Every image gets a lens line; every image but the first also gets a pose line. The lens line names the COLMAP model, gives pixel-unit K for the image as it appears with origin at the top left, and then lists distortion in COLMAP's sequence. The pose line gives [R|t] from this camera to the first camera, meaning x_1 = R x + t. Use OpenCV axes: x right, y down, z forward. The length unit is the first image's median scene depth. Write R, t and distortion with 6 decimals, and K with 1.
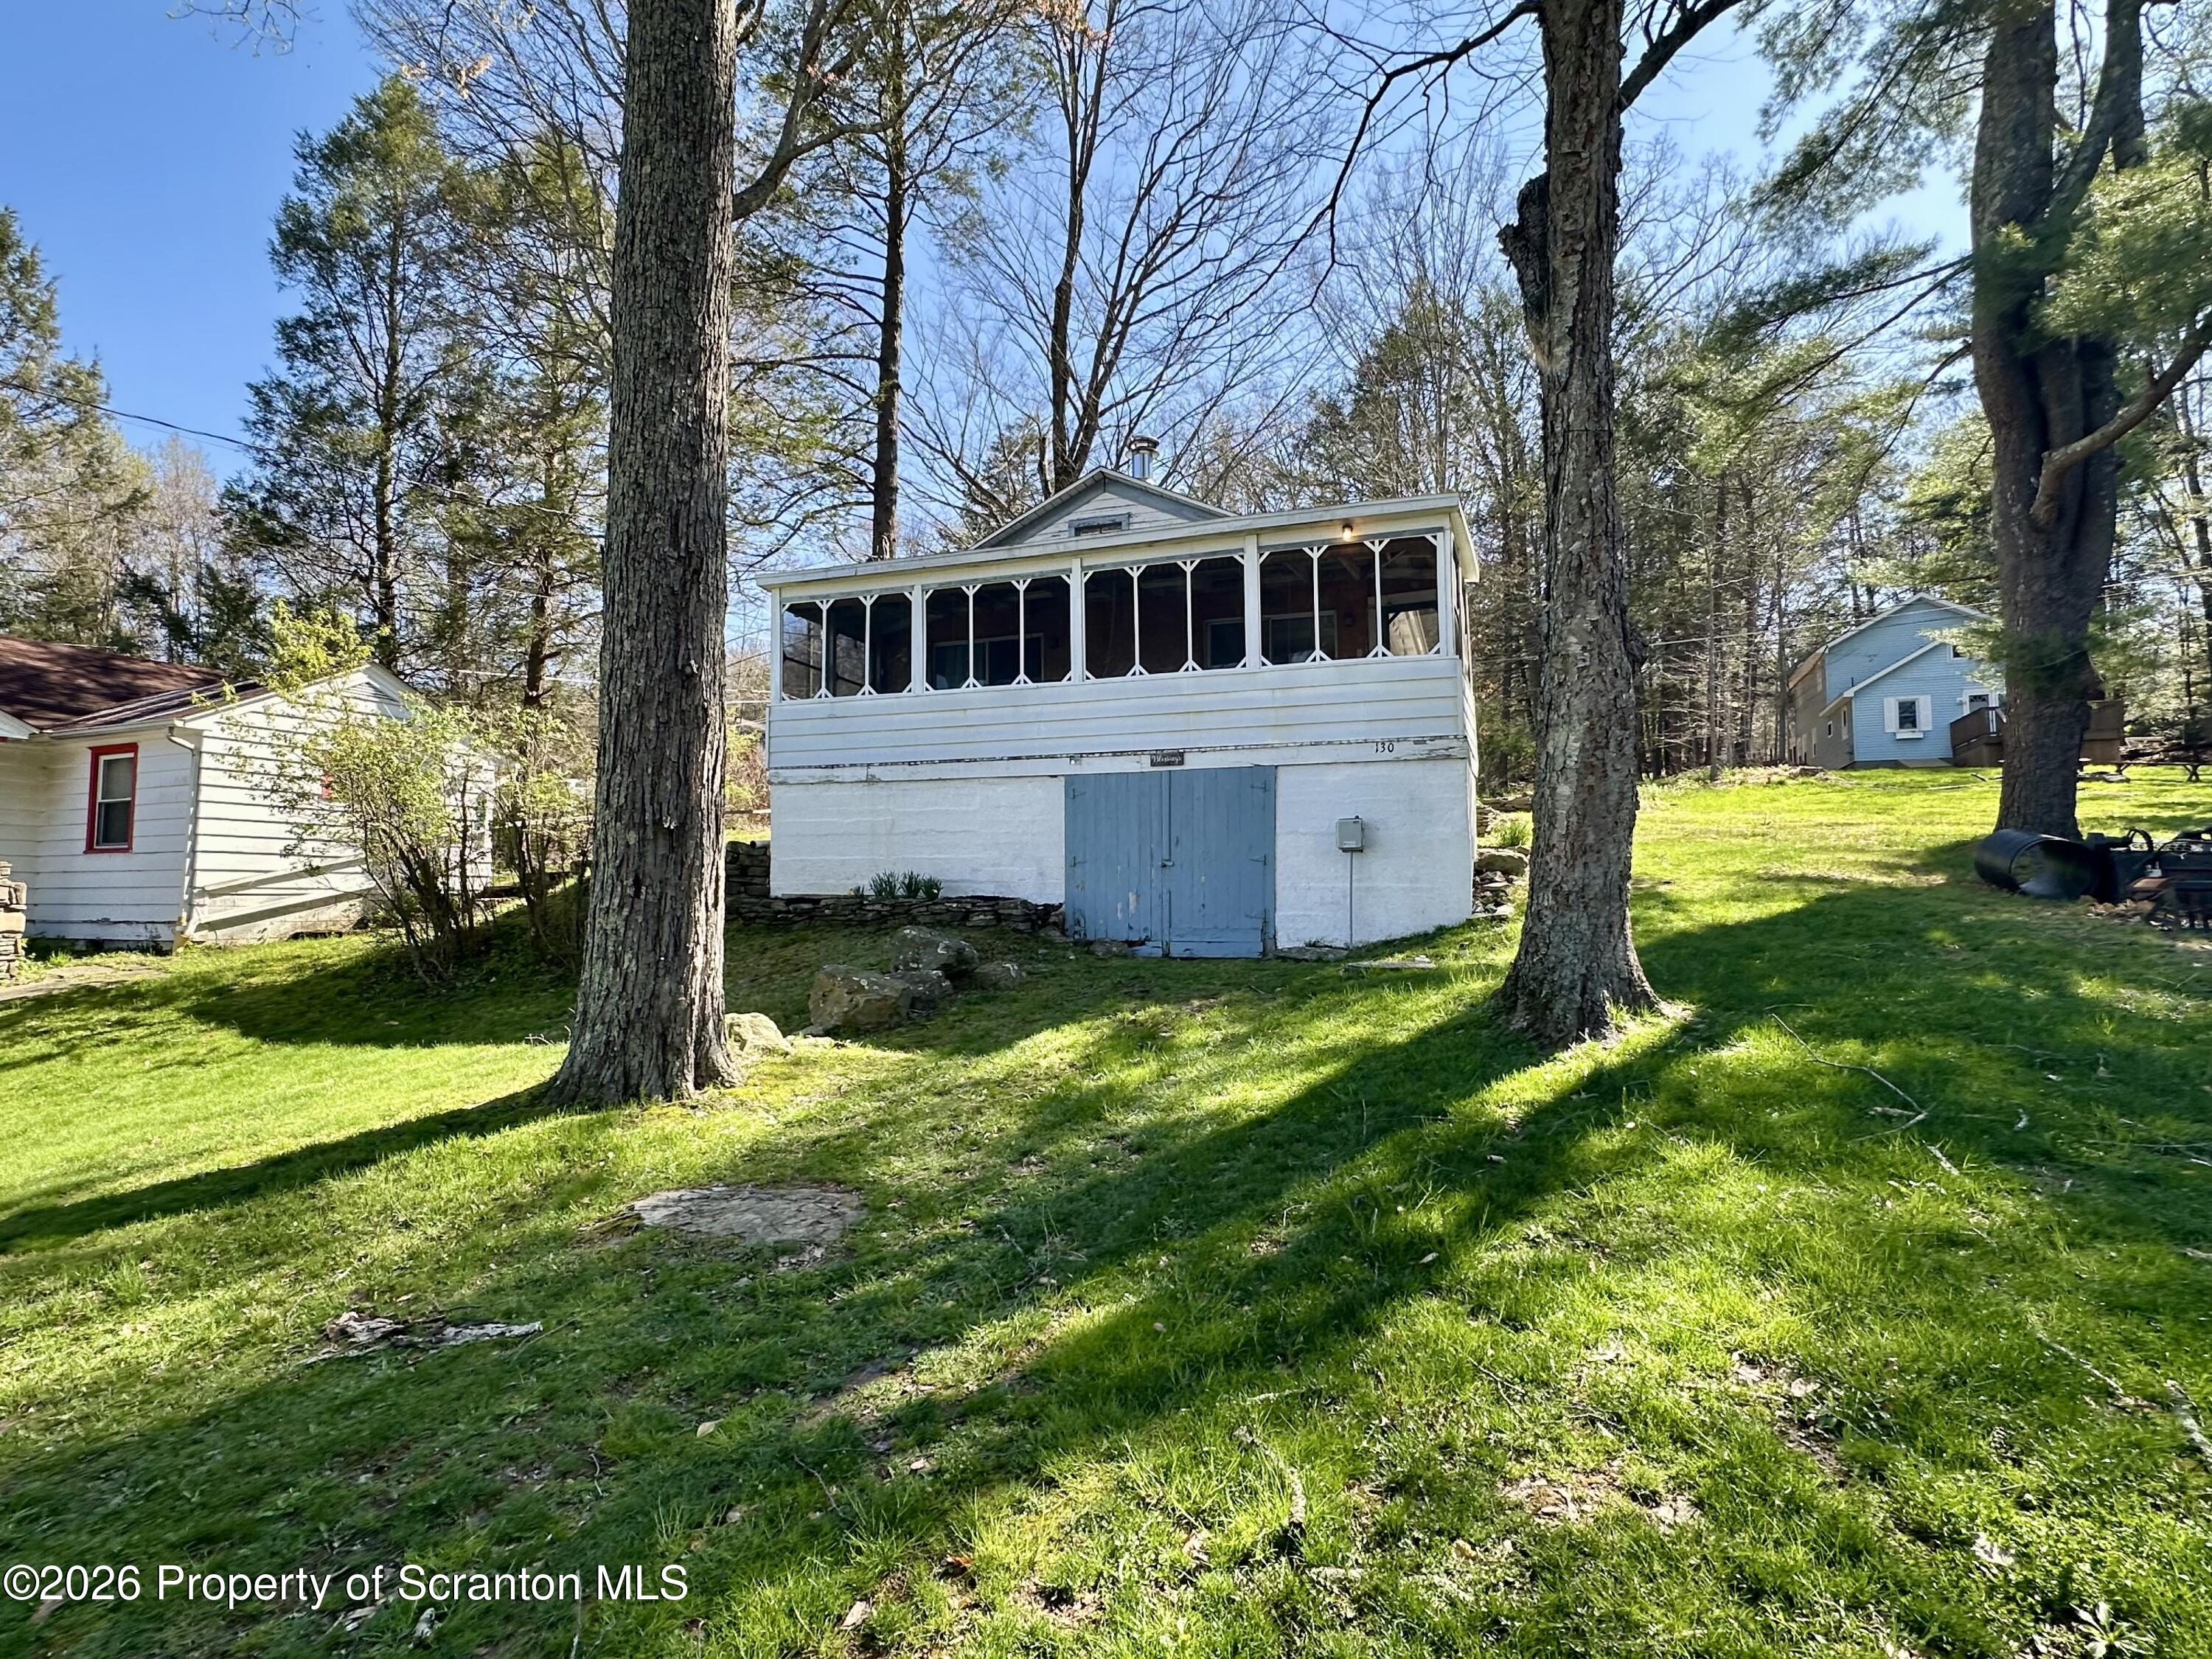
lens RADIAL K [[1118.3, 0, 1107.4], [0, 1118.3, 825.3], [0, 0, 1]] dist [-0.000448, -0.000119]
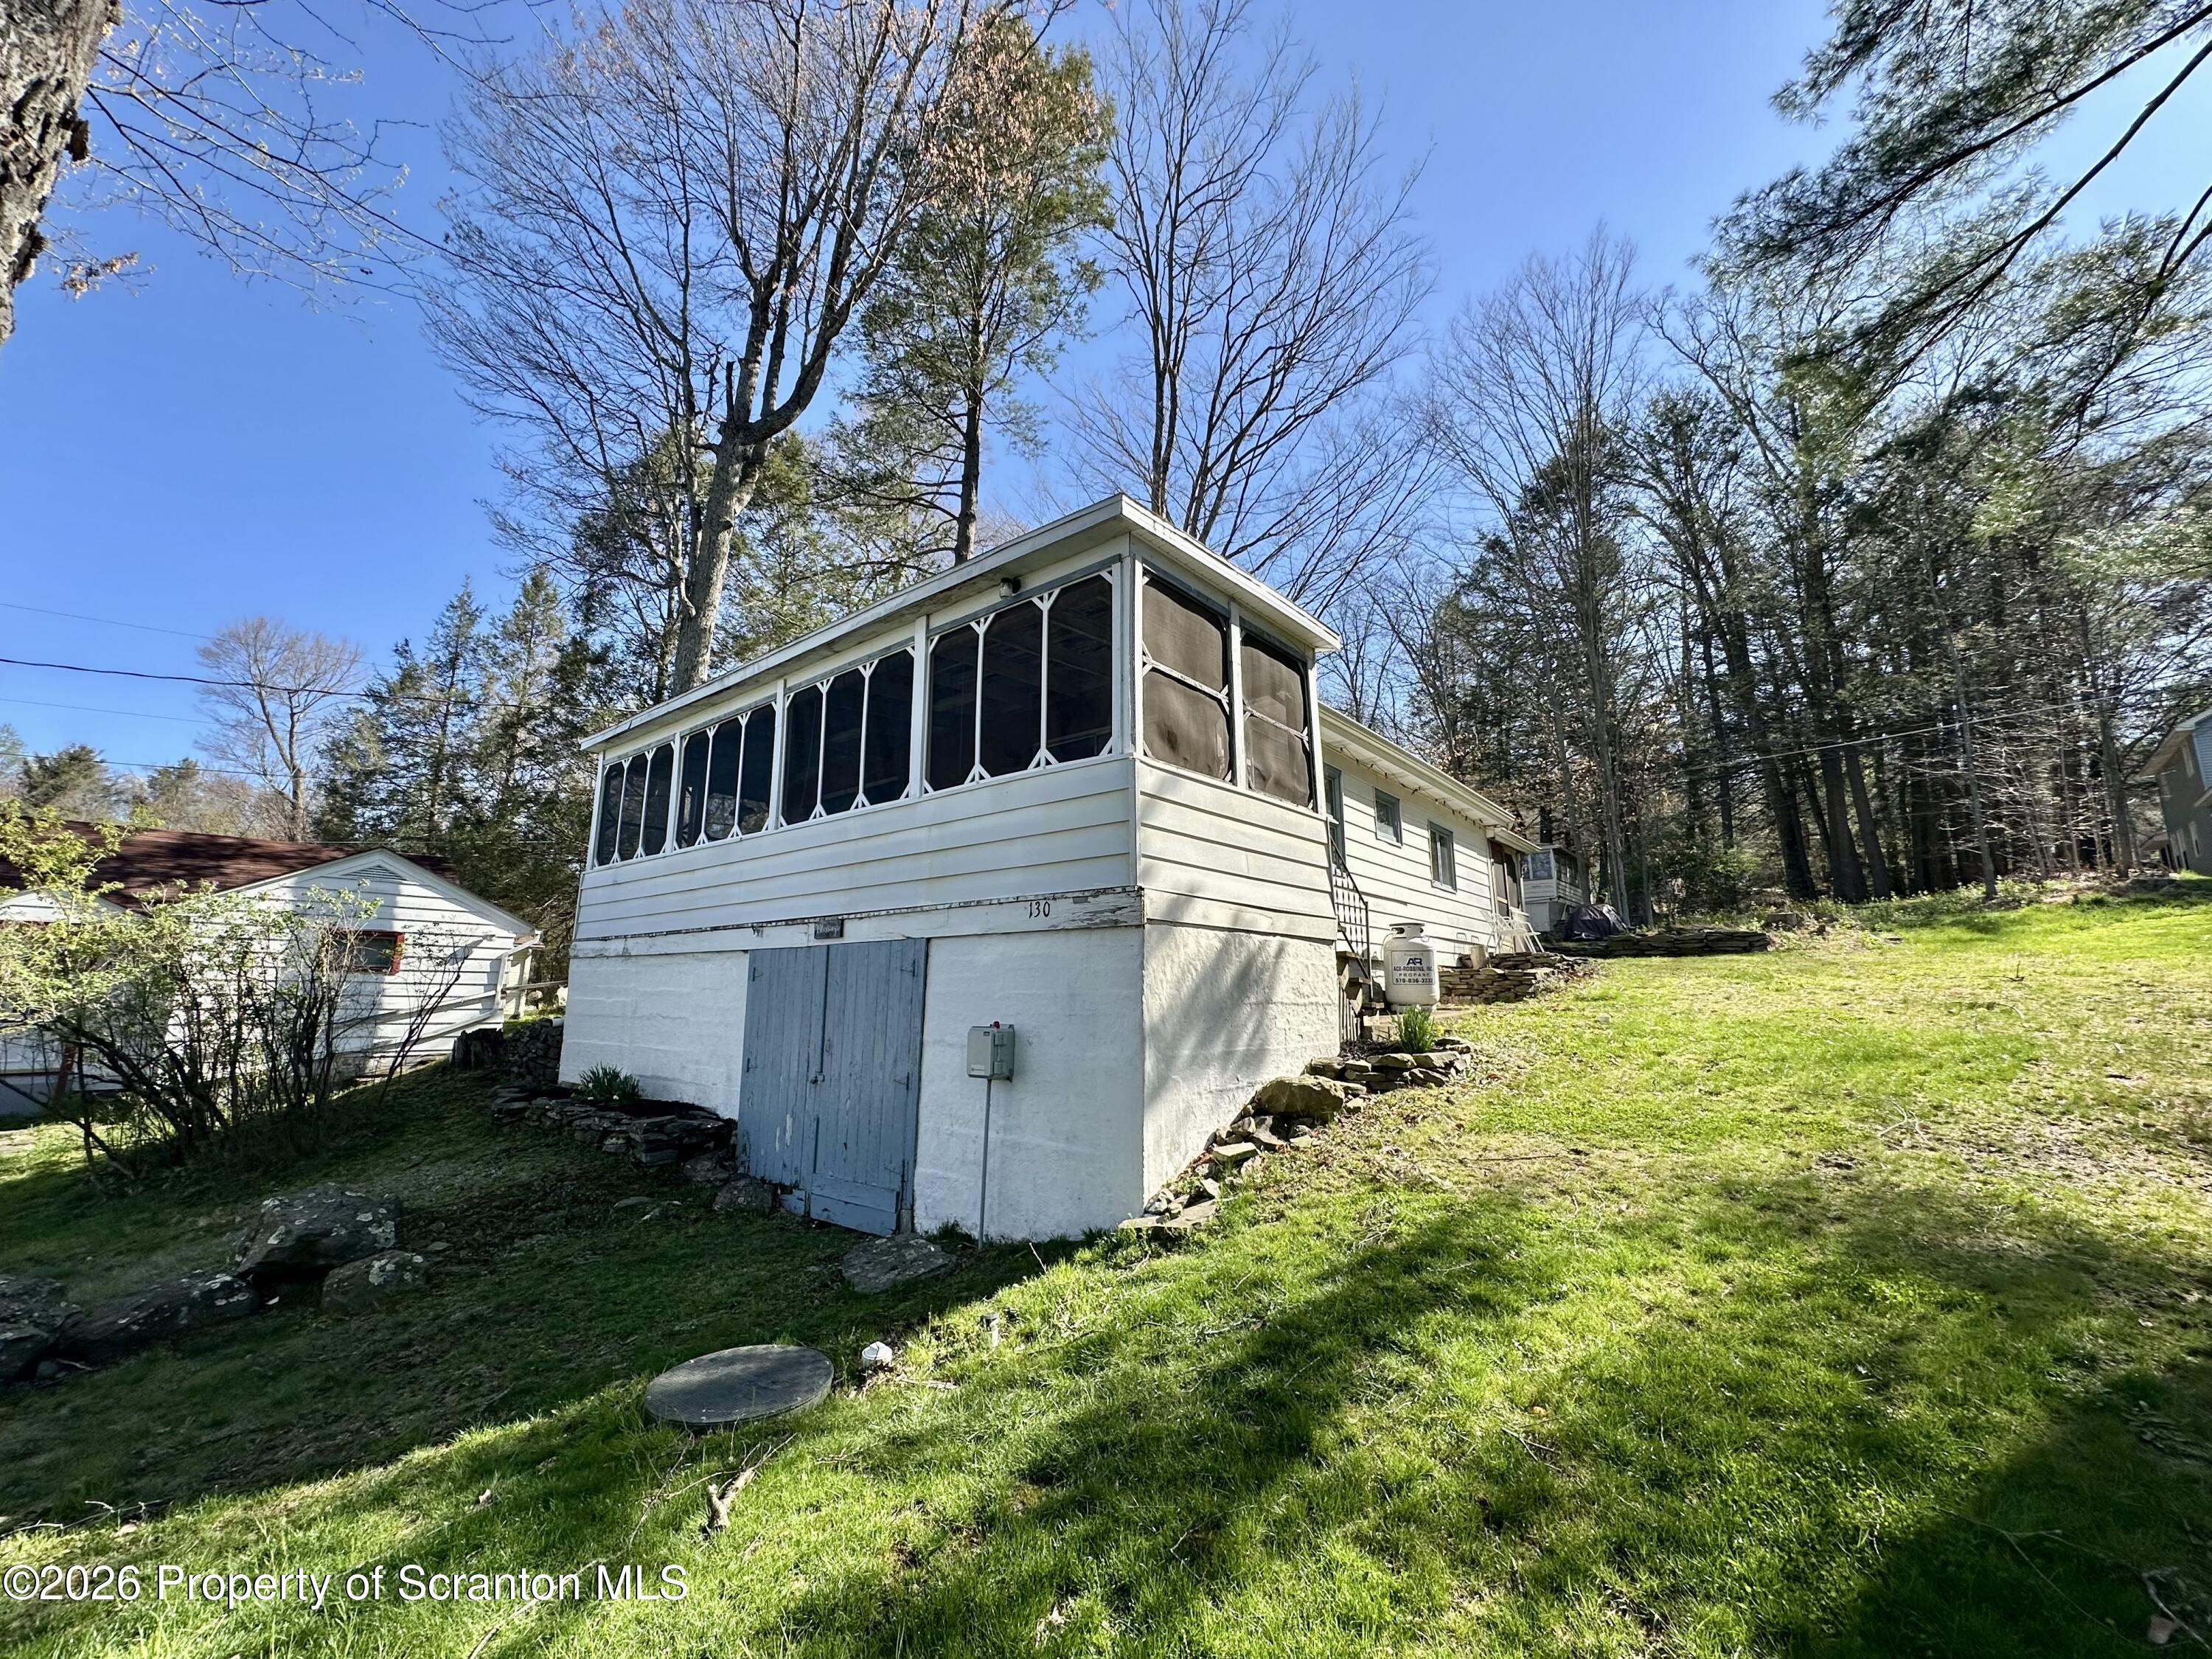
lens RADIAL K [[880.2, 0, 1104.8], [0, 880.2, 828.0], [0, 0, 1]] dist [-0.001305, 0.000005]
pose [[0.937991, -0.059523, -0.341511, 0.422881], [0.015519, 0.991371, -0.130167, -0.047037], [0.346311, 0.116796, 0.930821, 0.520231]]
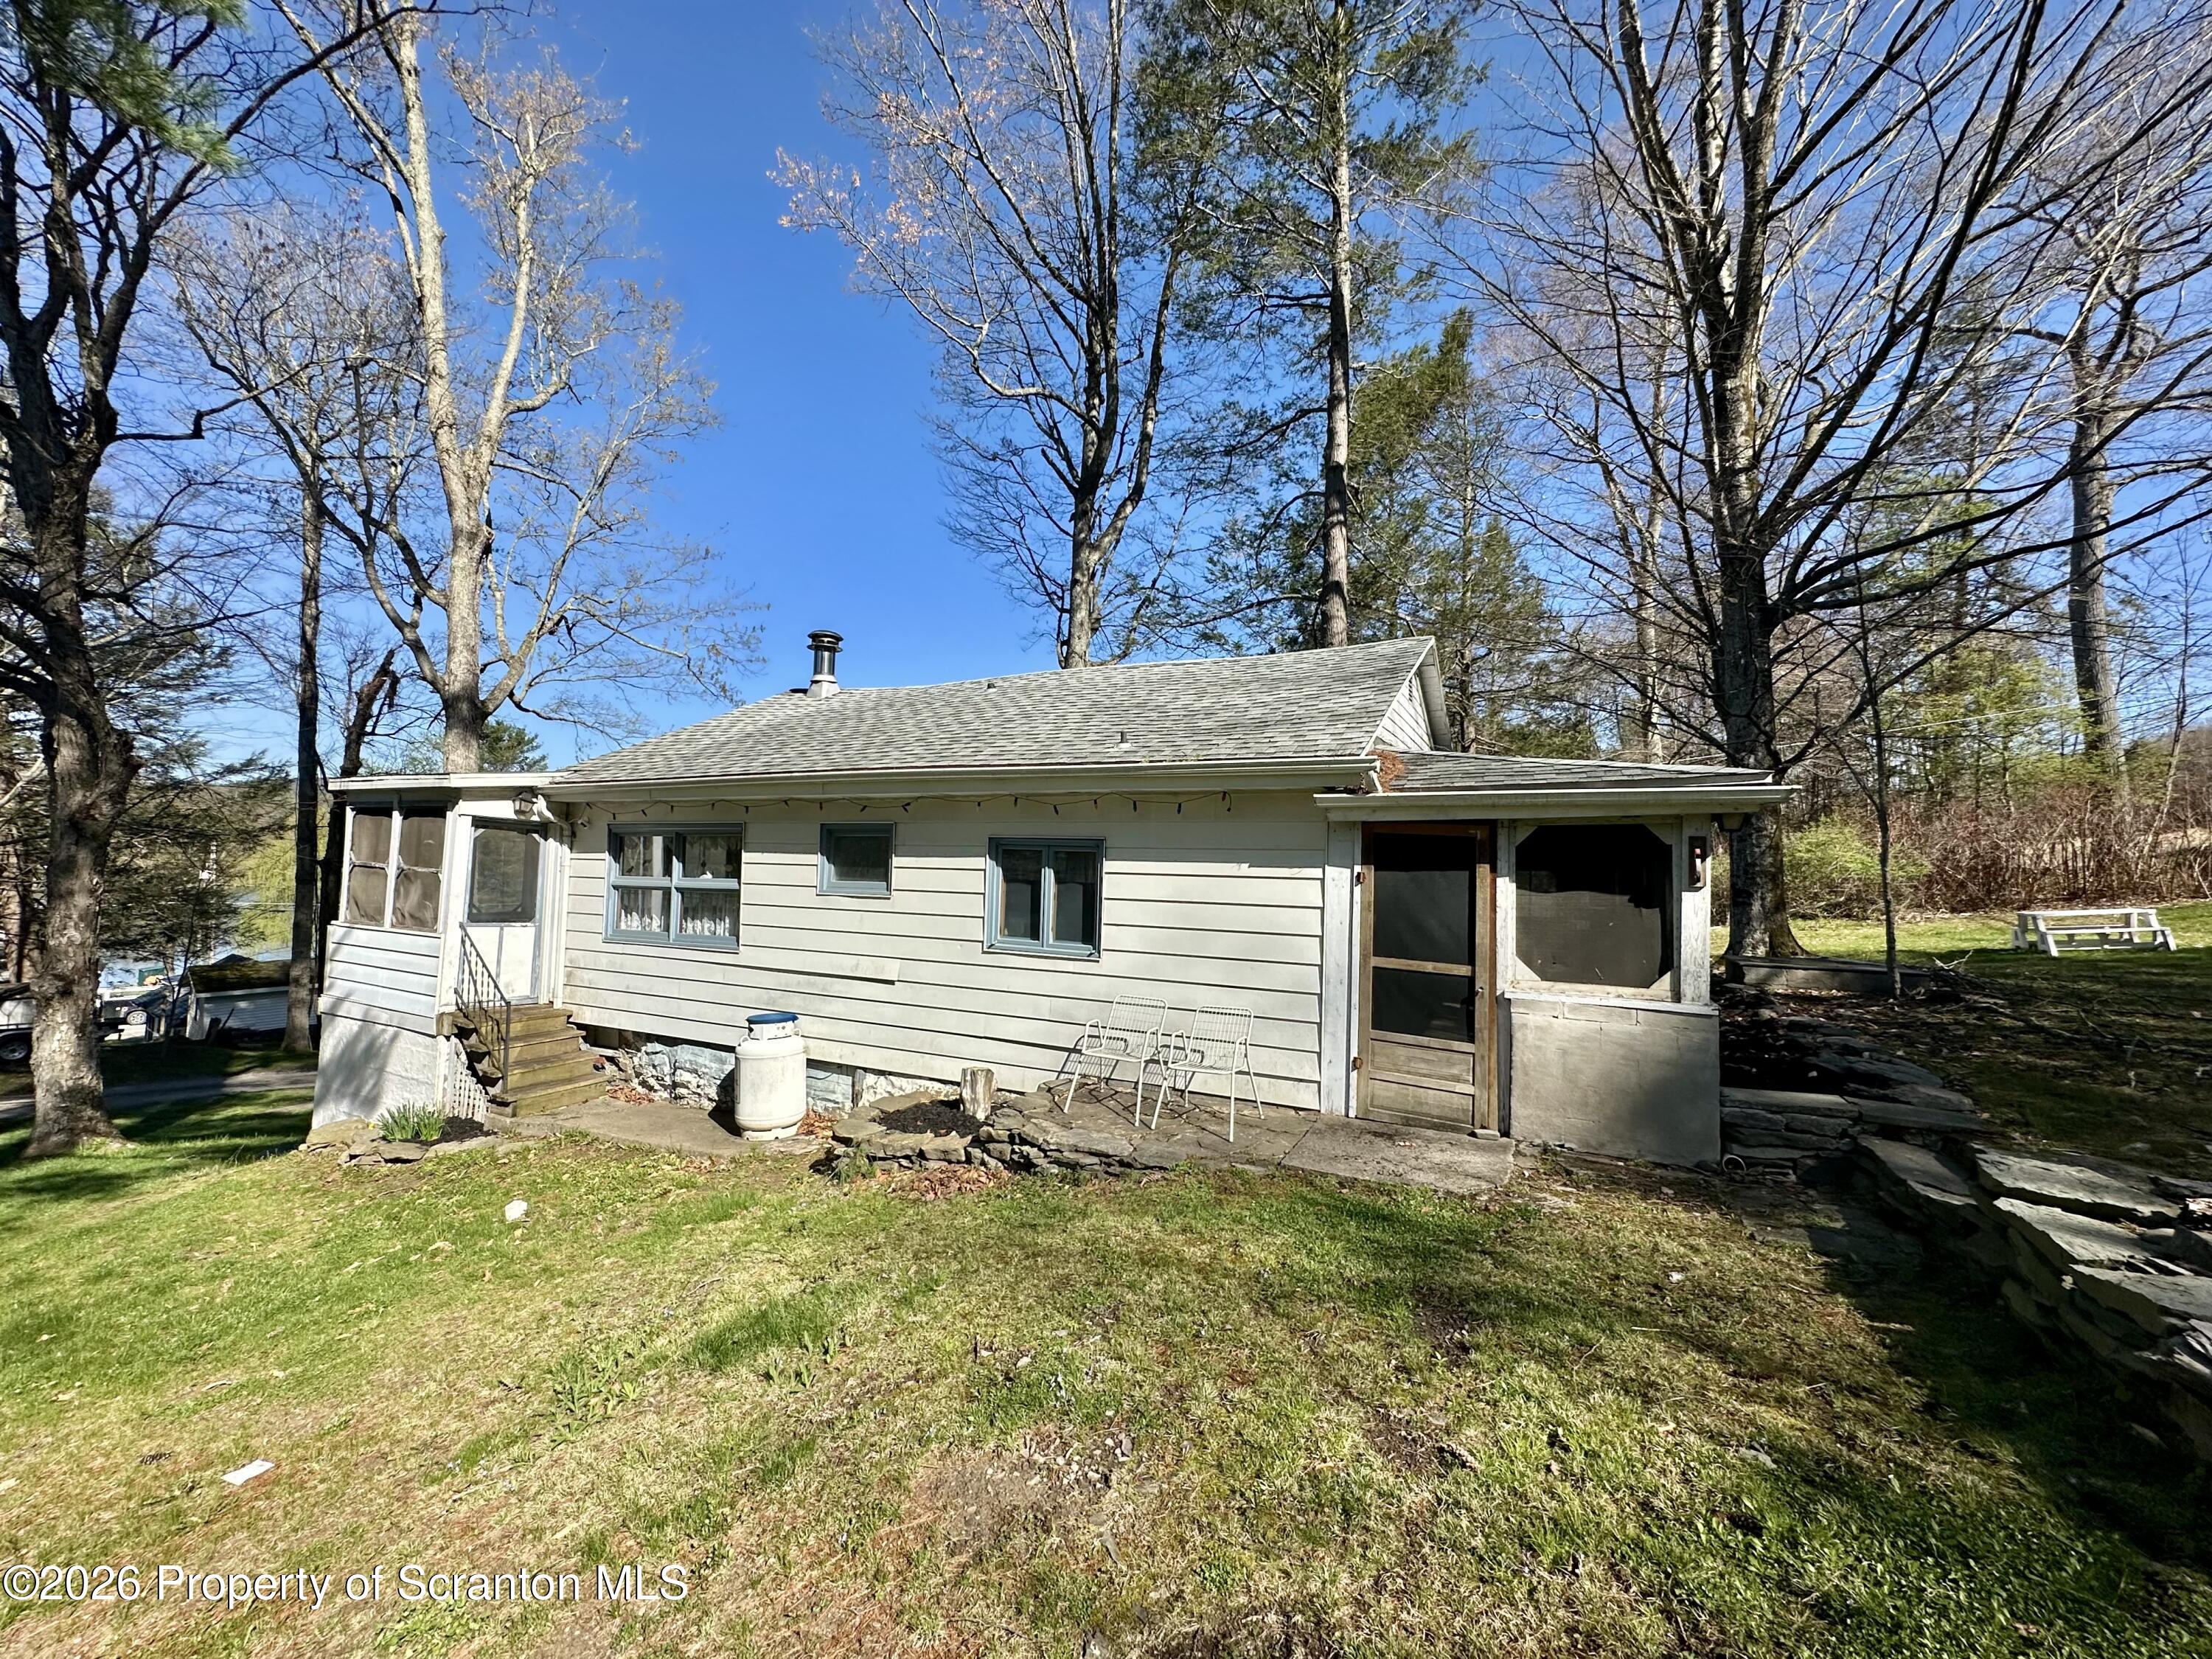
lens RADIAL K [[880.2, 0, 1107.3], [0, 880.2, 828.8], [0, 0, 1]] dist [-0.001305, 0.000005]
pose [[-0.114294, -0.047839, -0.992294, 1.047368], [0.040856, 0.997769, -0.052809, -0.158654], [0.992606, -0.046577, -0.112085, 1.792781]]
